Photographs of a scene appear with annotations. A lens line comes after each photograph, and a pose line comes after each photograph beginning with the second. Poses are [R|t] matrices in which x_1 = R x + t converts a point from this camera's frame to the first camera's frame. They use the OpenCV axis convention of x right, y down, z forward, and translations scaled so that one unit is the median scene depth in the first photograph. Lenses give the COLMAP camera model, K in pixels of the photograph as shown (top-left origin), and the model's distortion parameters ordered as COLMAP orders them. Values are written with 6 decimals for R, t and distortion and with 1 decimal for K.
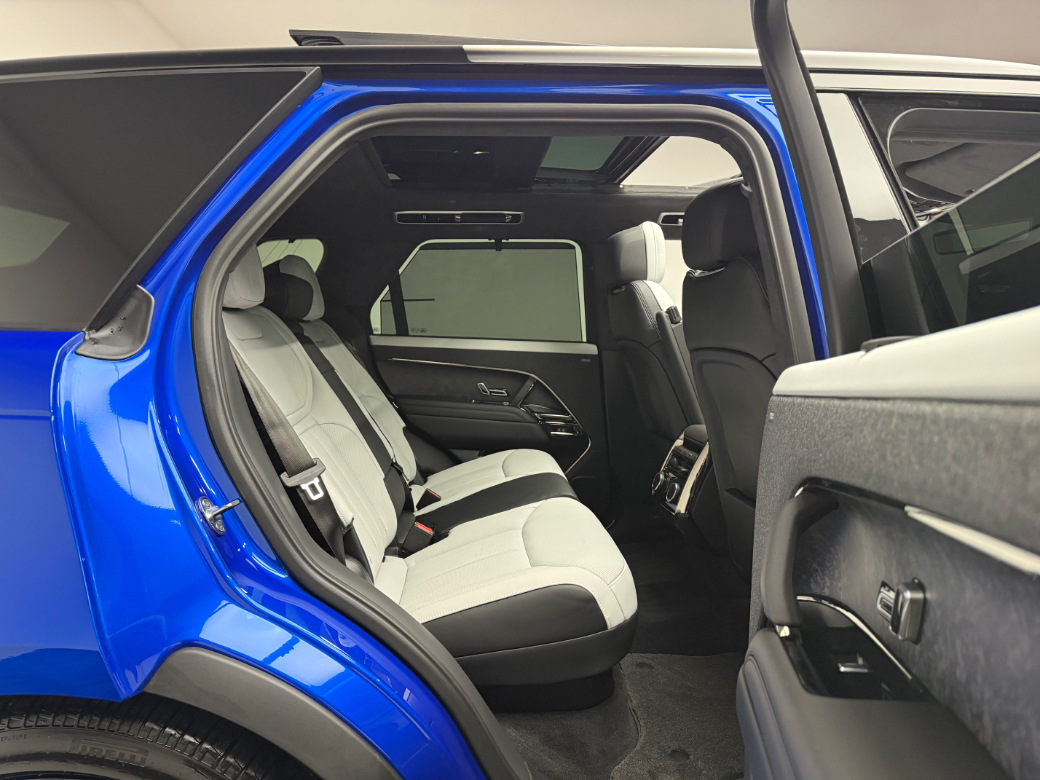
lens RADIAL K [[733.2, 0, 517.9], [0, 733.2, 392.7], [0, 0, 1]] dist [0.092768, -0.006624]
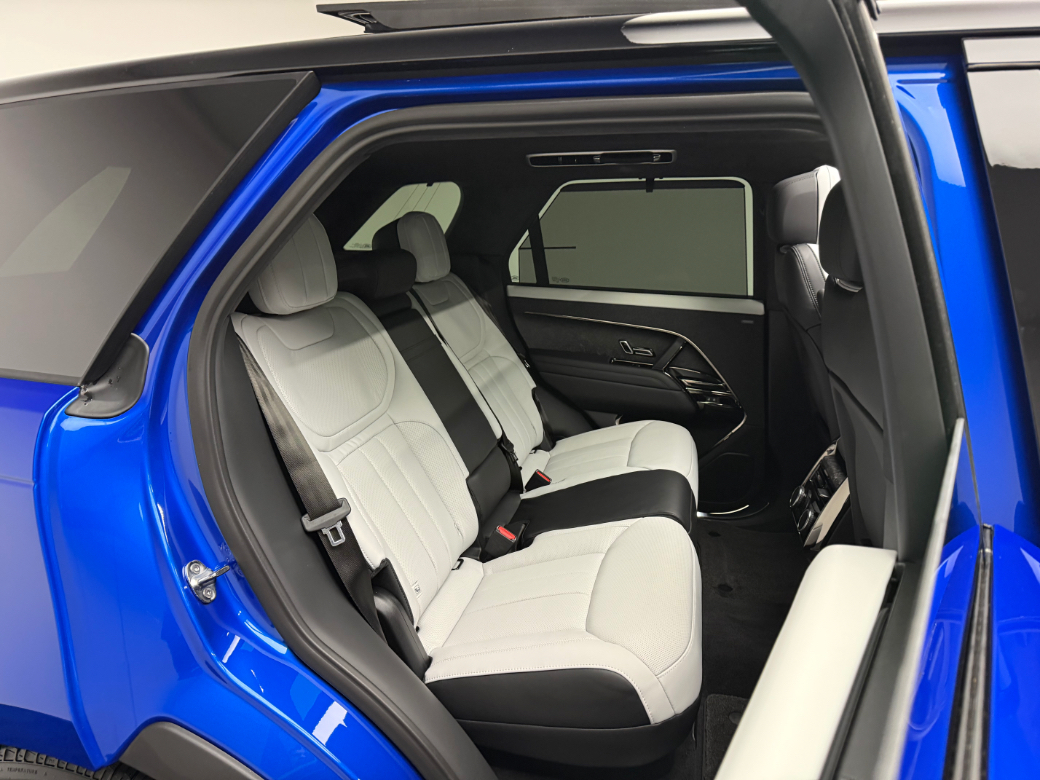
lens RADIAL K [[733.2, 0, 525.5], [0, 733.2, 395.9], [0, 0, 1]] dist [0.092768, -0.006624]
pose [[0.955287, 0.078727, -0.285007, 0.124192], [-0.030053, 0.984763, 0.171285, -0.124847], [0.294150, -0.155061, 0.943097, 0.123590]]
